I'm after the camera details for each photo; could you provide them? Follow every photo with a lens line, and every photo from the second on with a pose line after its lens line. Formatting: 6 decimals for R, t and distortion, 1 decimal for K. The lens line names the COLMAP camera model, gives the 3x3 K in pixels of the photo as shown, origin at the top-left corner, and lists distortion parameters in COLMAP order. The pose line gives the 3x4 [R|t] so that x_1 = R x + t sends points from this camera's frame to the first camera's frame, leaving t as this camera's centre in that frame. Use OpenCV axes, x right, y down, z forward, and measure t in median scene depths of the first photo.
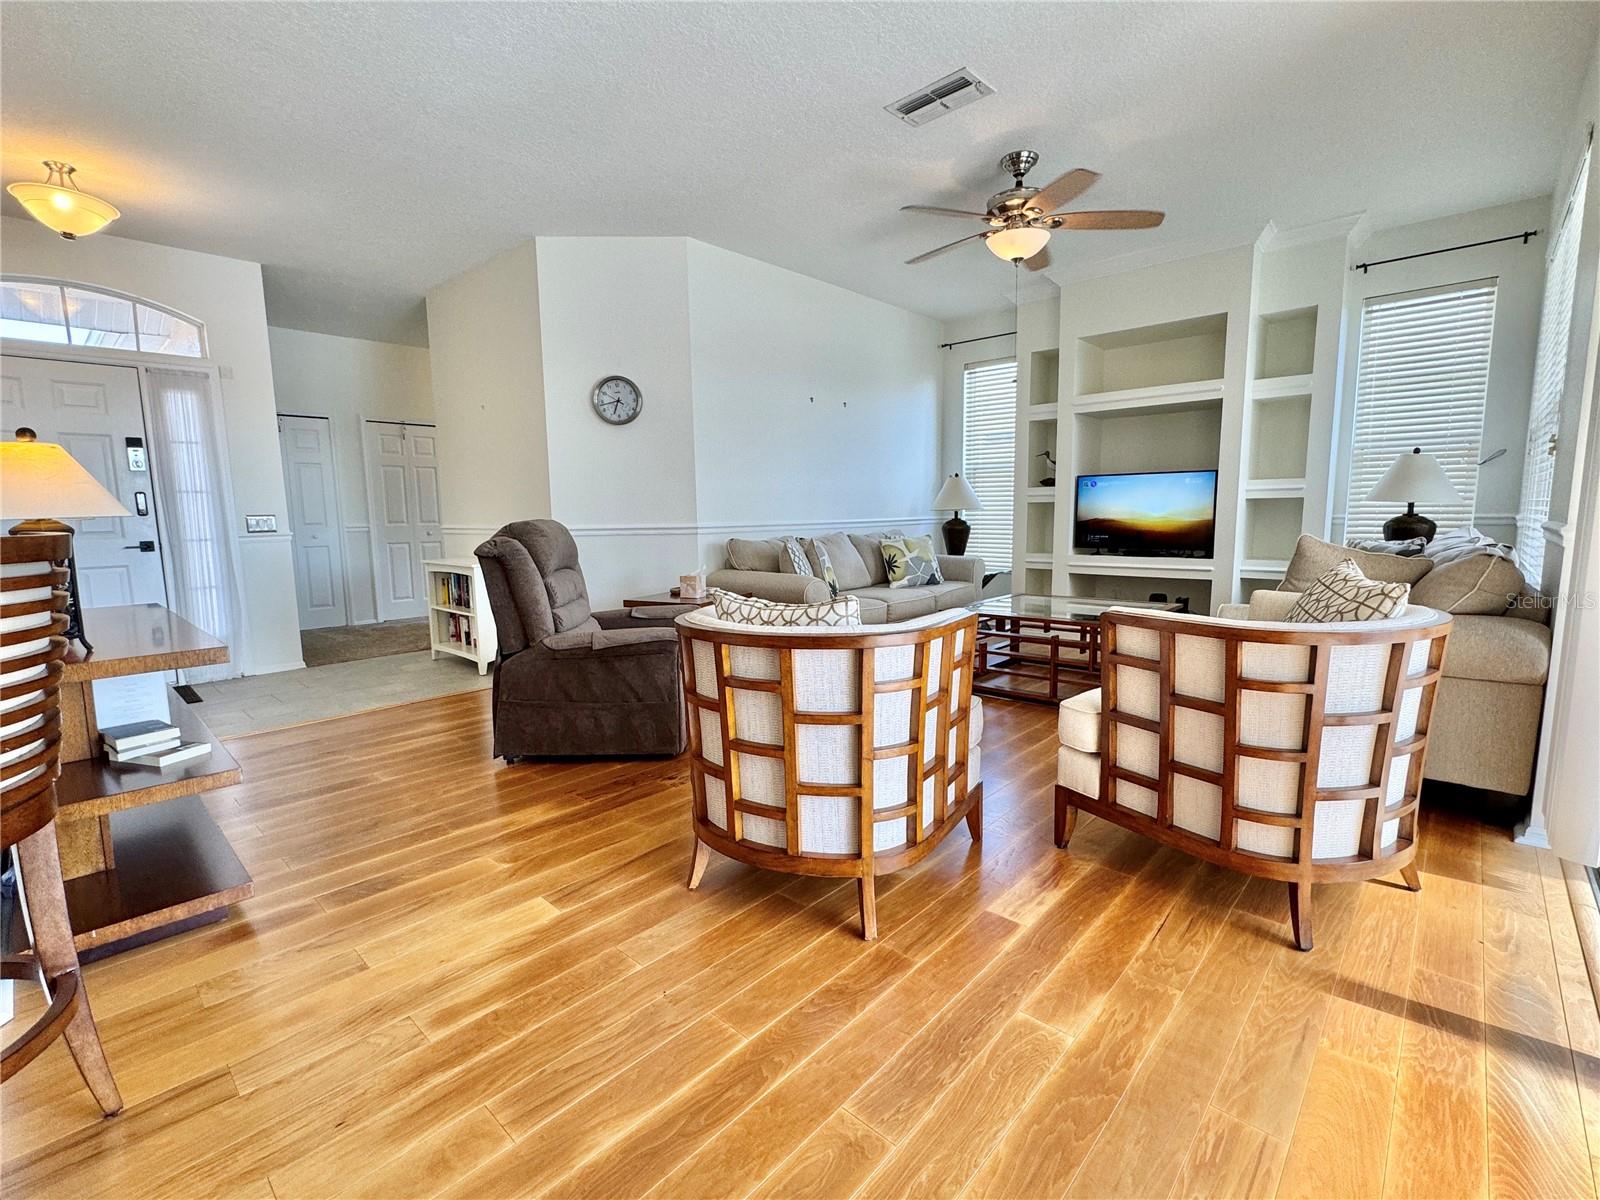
lens RADIAL K [[719.3, 0, 800.0], [0, 719.3, 600.0], [0, 0, 1]] dist [-0.002948, 0.000072]
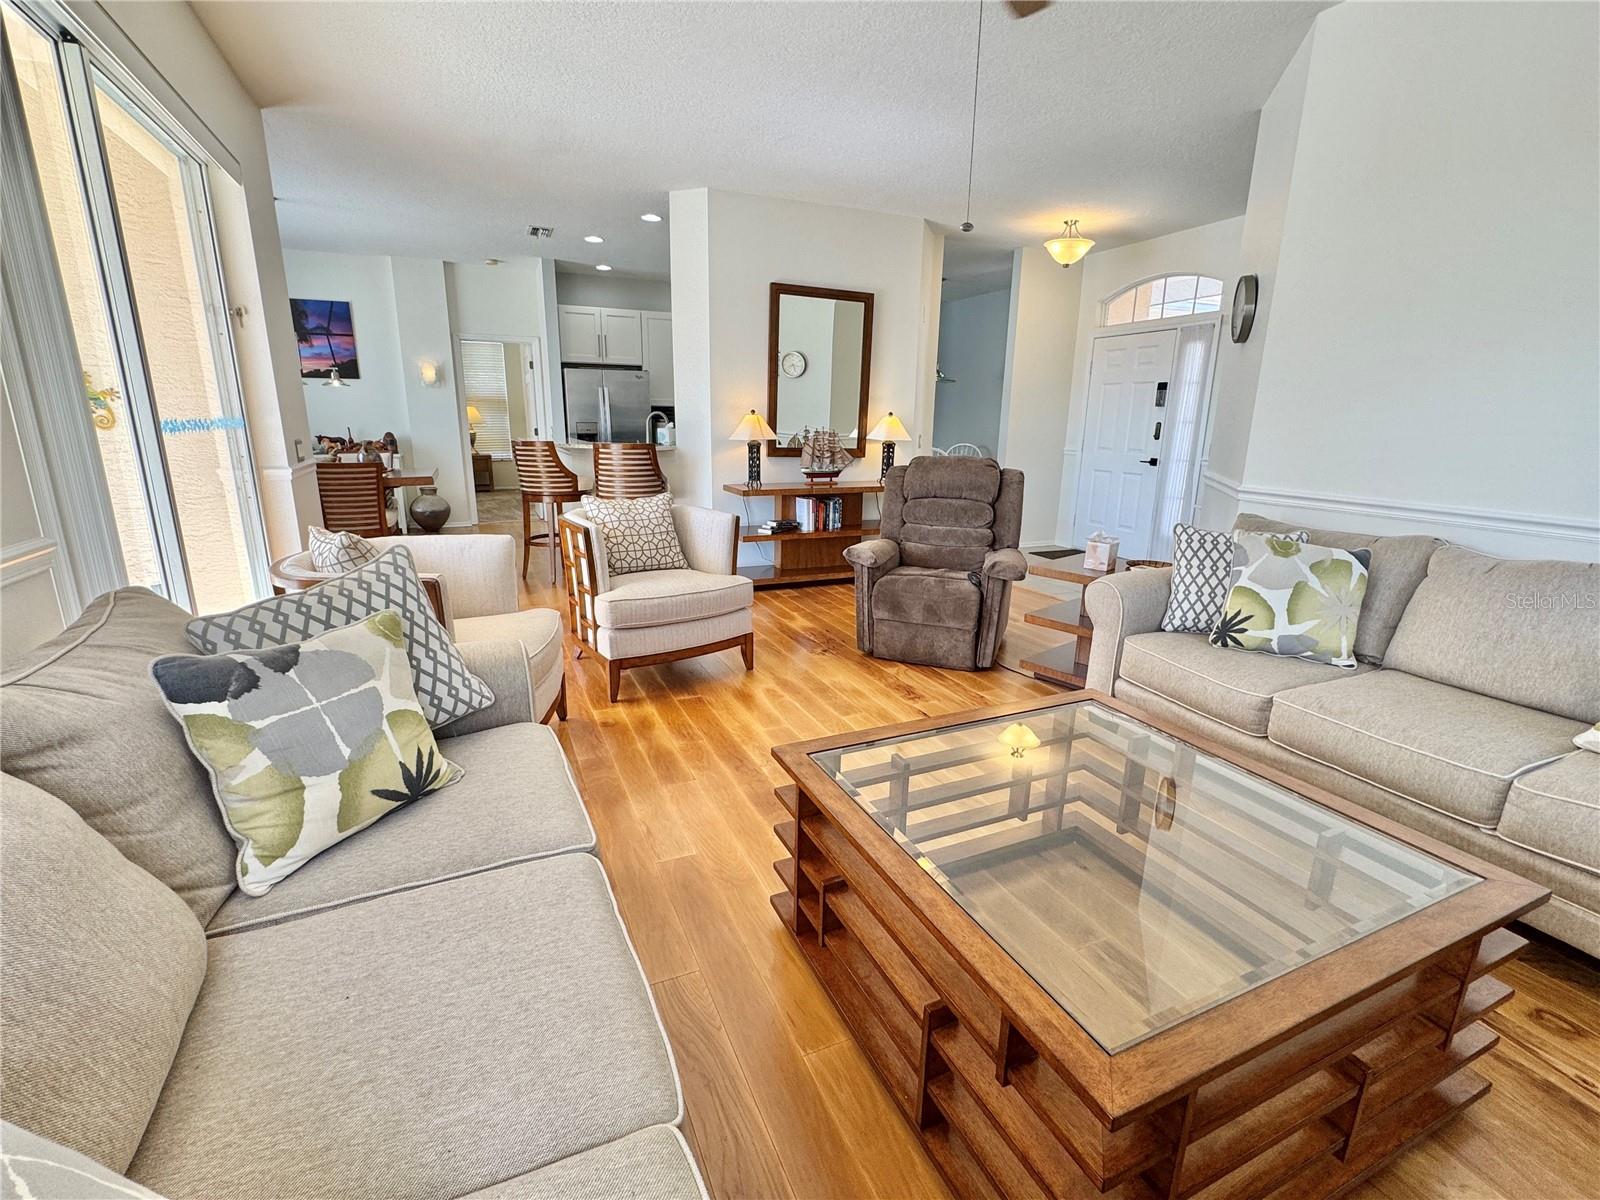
lens RADIAL K [[719.3, 0, 800.0], [0, 719.3, 600.0], [0, 0, 1]] dist [-0.002948, 0.000072]
pose [[-0.449383, 0.224528, -0.864663, 0.653363], [-0.150111, 0.935159, 0.320850, -0.175812], [0.880637, 0.273979, -0.386540, 1.004848]]
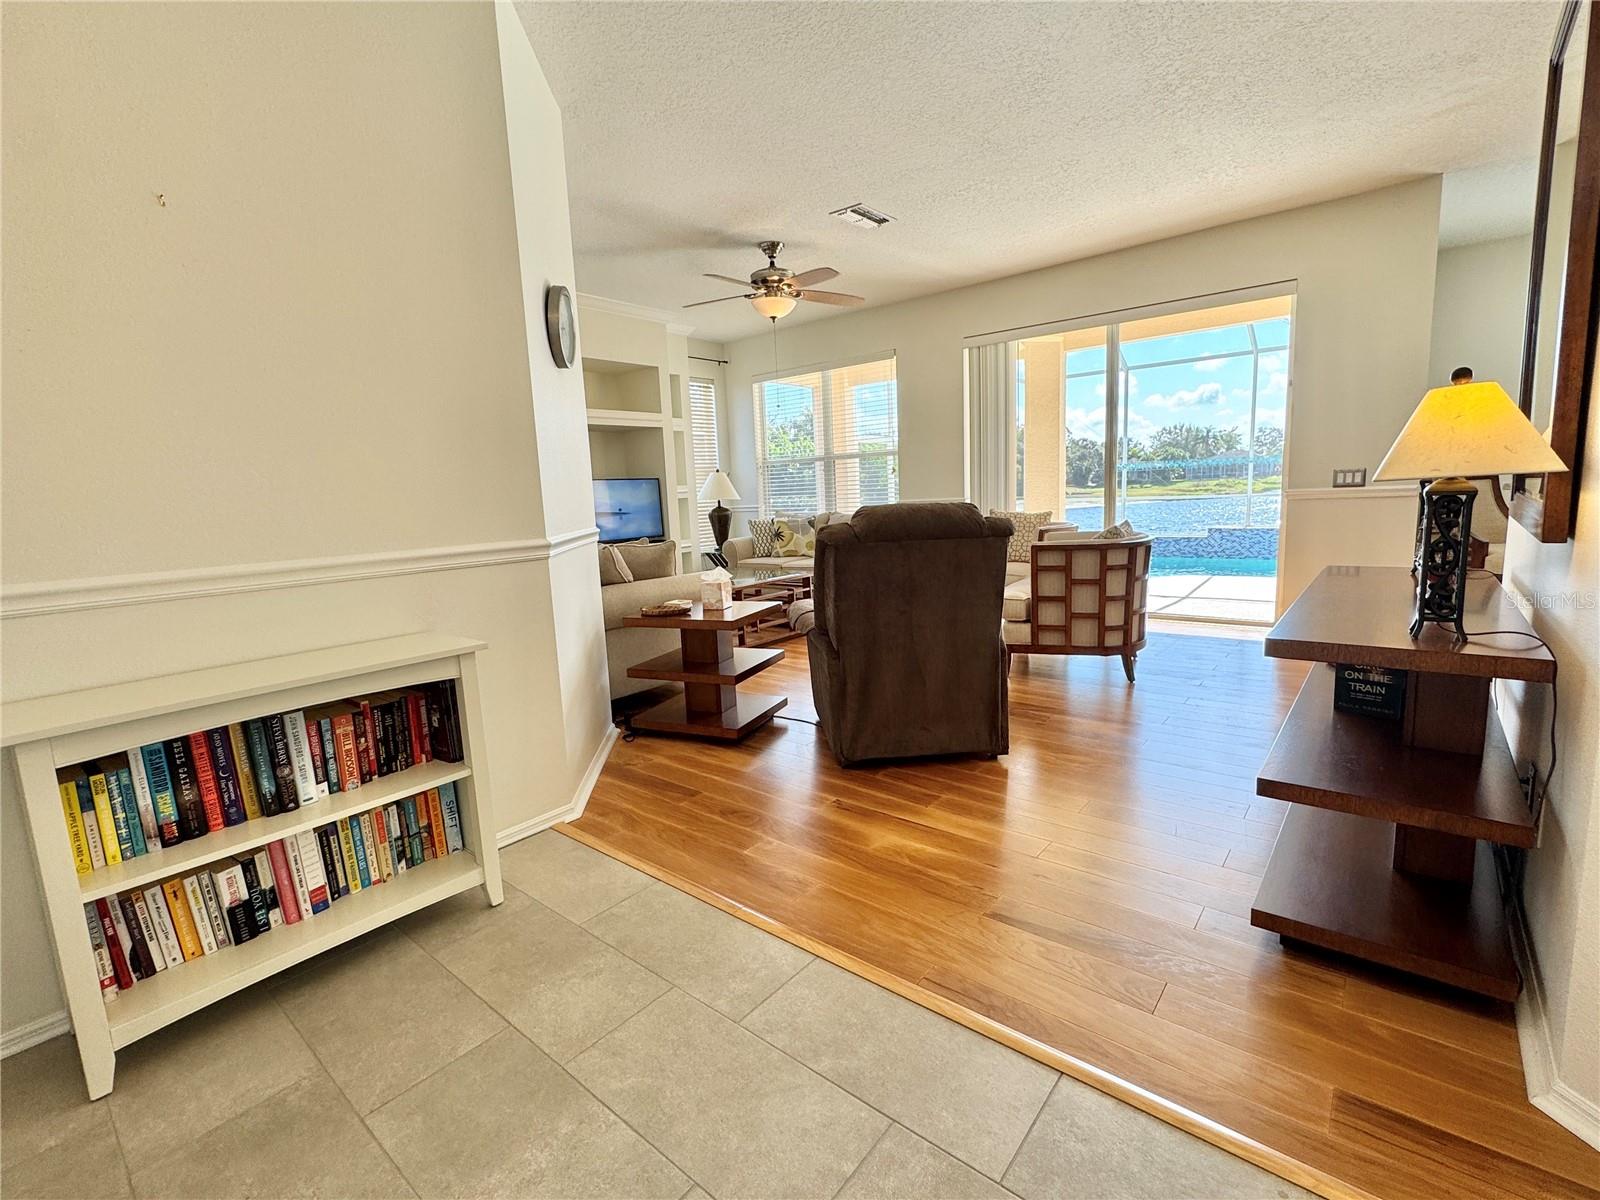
lens RADIAL K [[719.3, 0, 800.0], [0, 719.3, 600.0], [0, 0, 1]] dist [-0.002948, 0.000072]
pose [[0.006869, -0.142792, 0.989729, -0.952134], [0.204851, 0.968963, 0.138375, -0.110476], [-0.978769, 0.201796, 0.035907, 0.868998]]
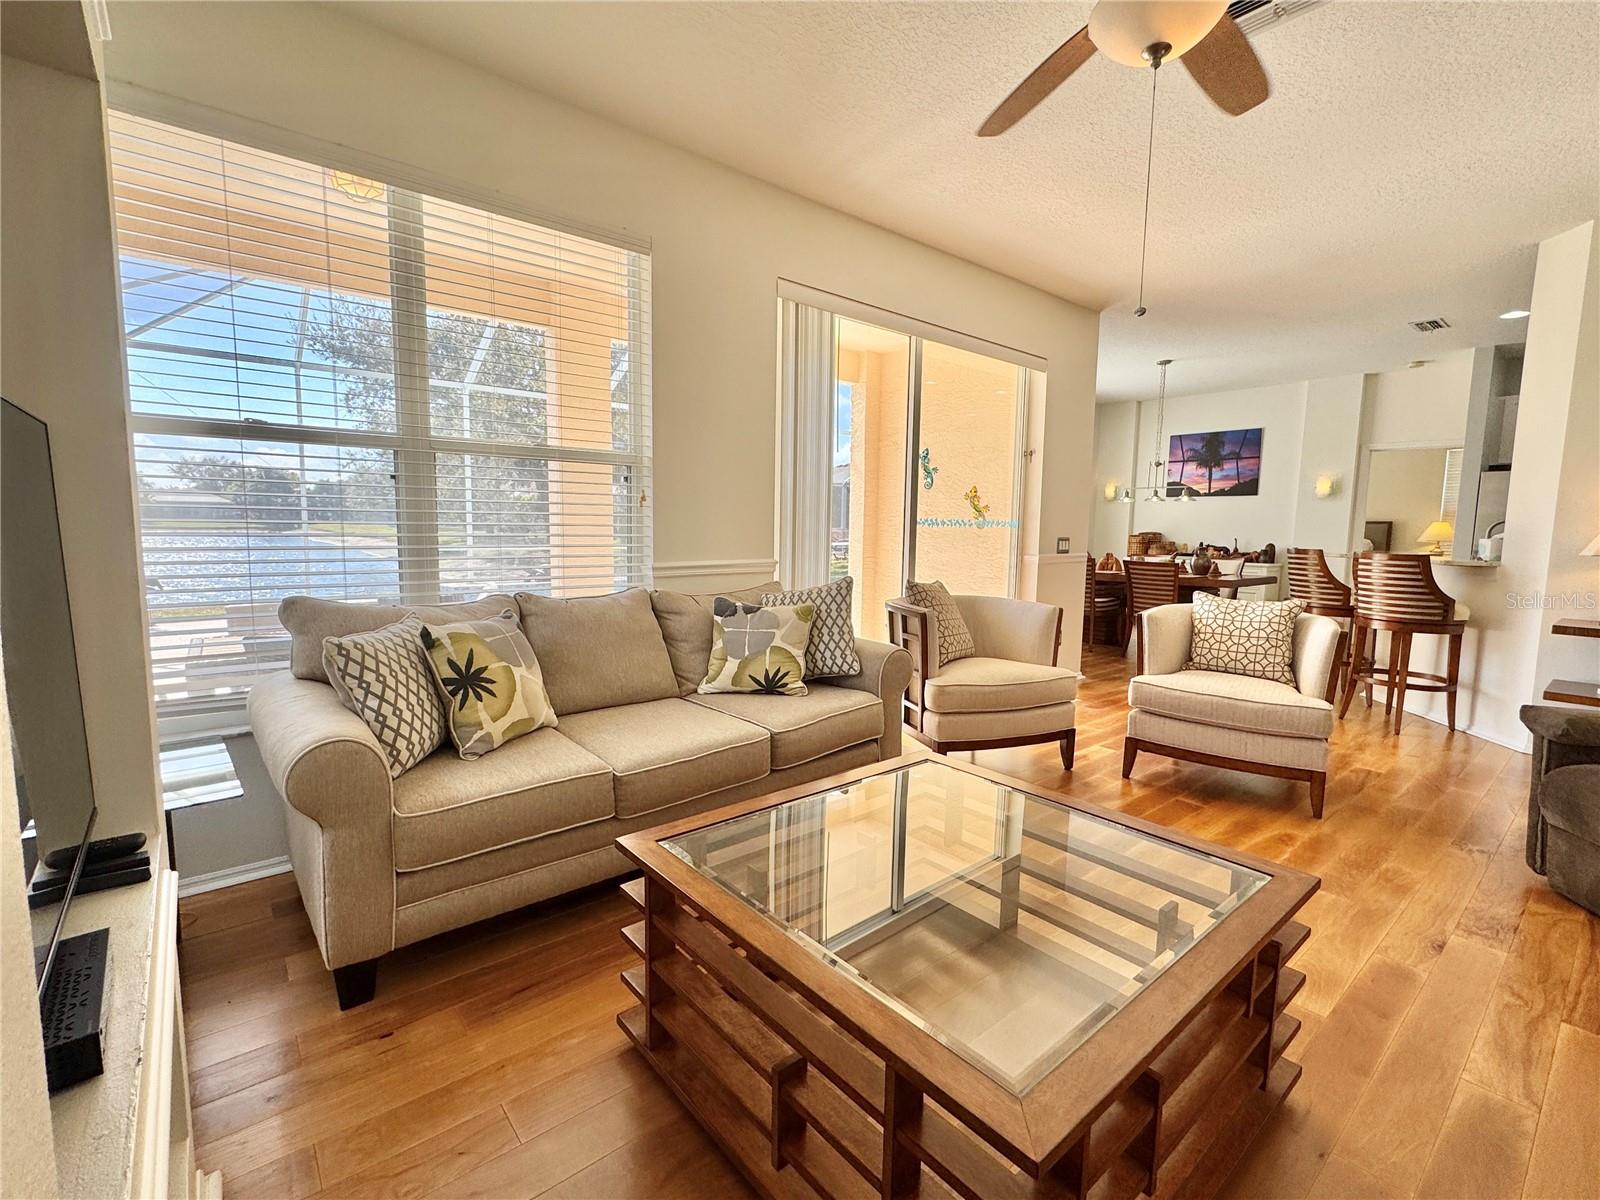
lens RADIAL K [[719.3, 0, 800.0], [0, 719.3, 600.0], [0, 0, 1]] dist [-0.002948, 0.000072]
pose [[-0.982376, -0.027830, 0.184829, 0.332565], [0.021260, 0.965799, 0.258417, -0.206613], [-0.185700, 0.257792, -0.948187, 1.332961]]
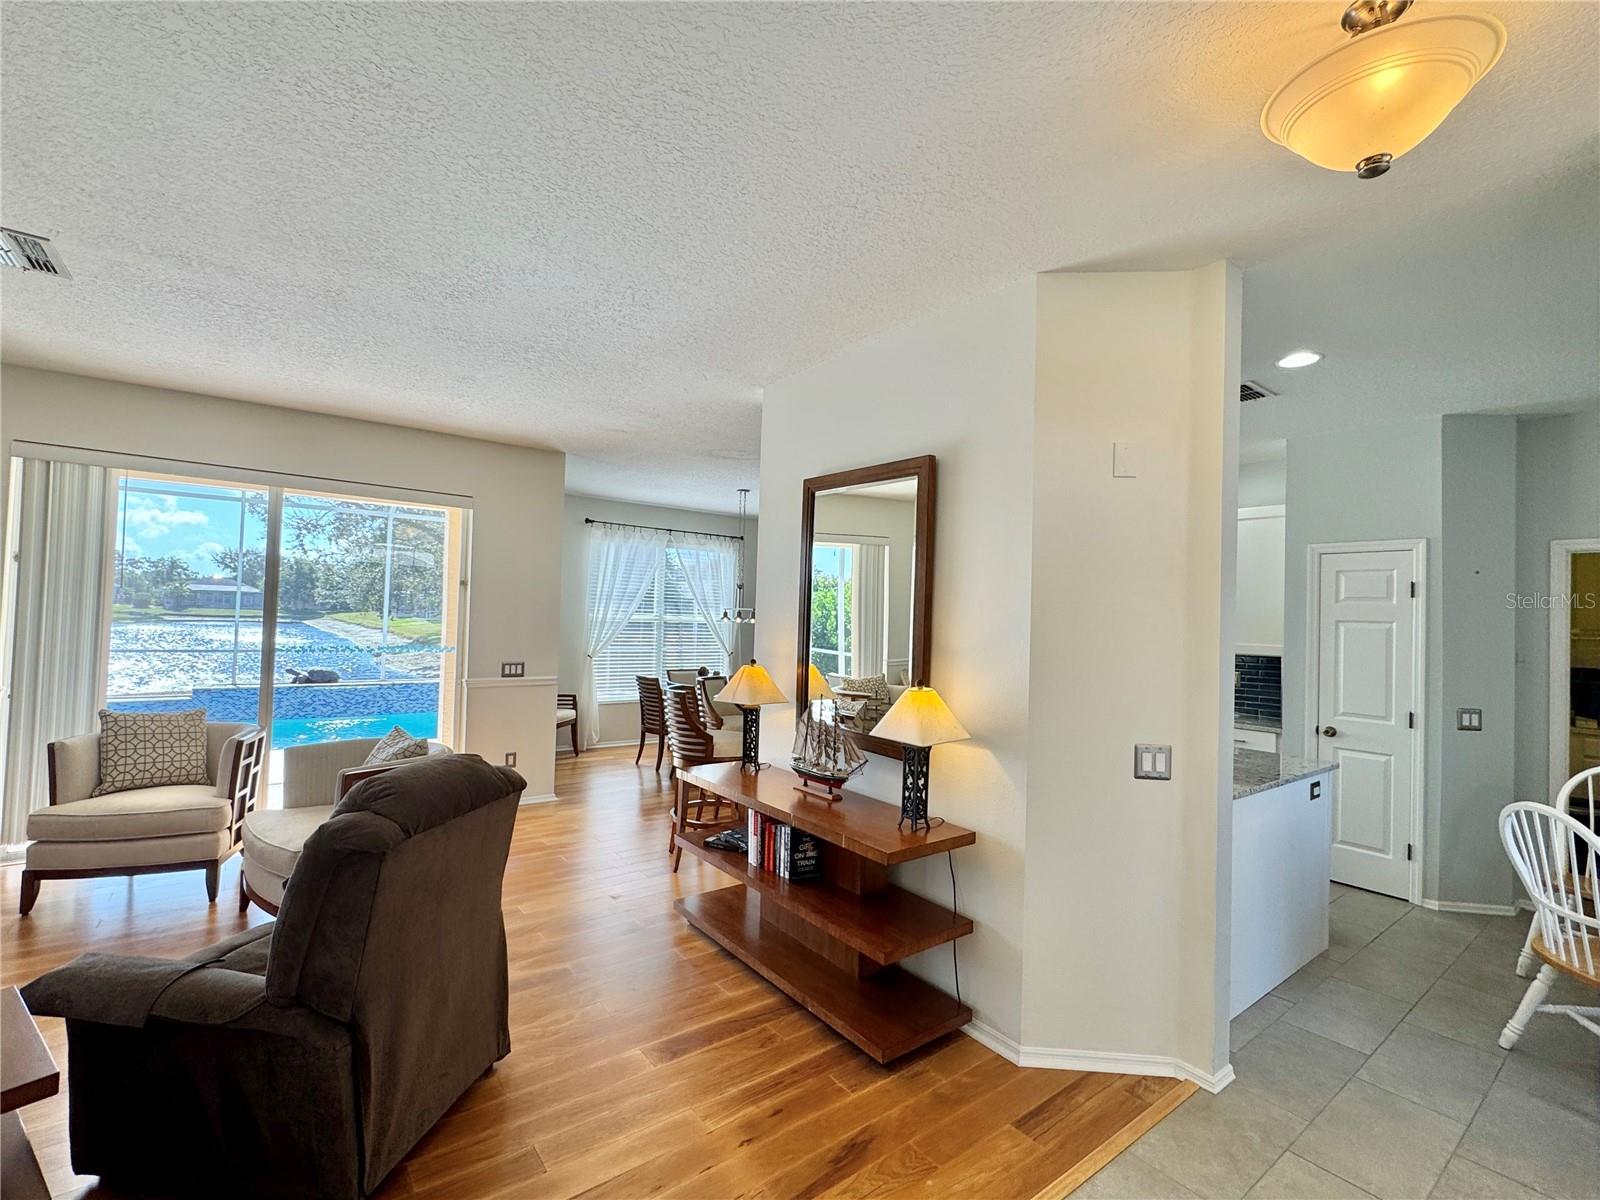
lens RADIAL K [[719.3, 0, 800.0], [0, 719.3, 600.0], [0, 0, 1]] dist [-0.002948, 0.000072]
pose [[-0.970834, -0.014593, 0.239309, -0.666330], [0.017492, 0.991175, 0.131403, -0.251024], [-0.239114, 0.131756, -0.962011, 1.158888]]
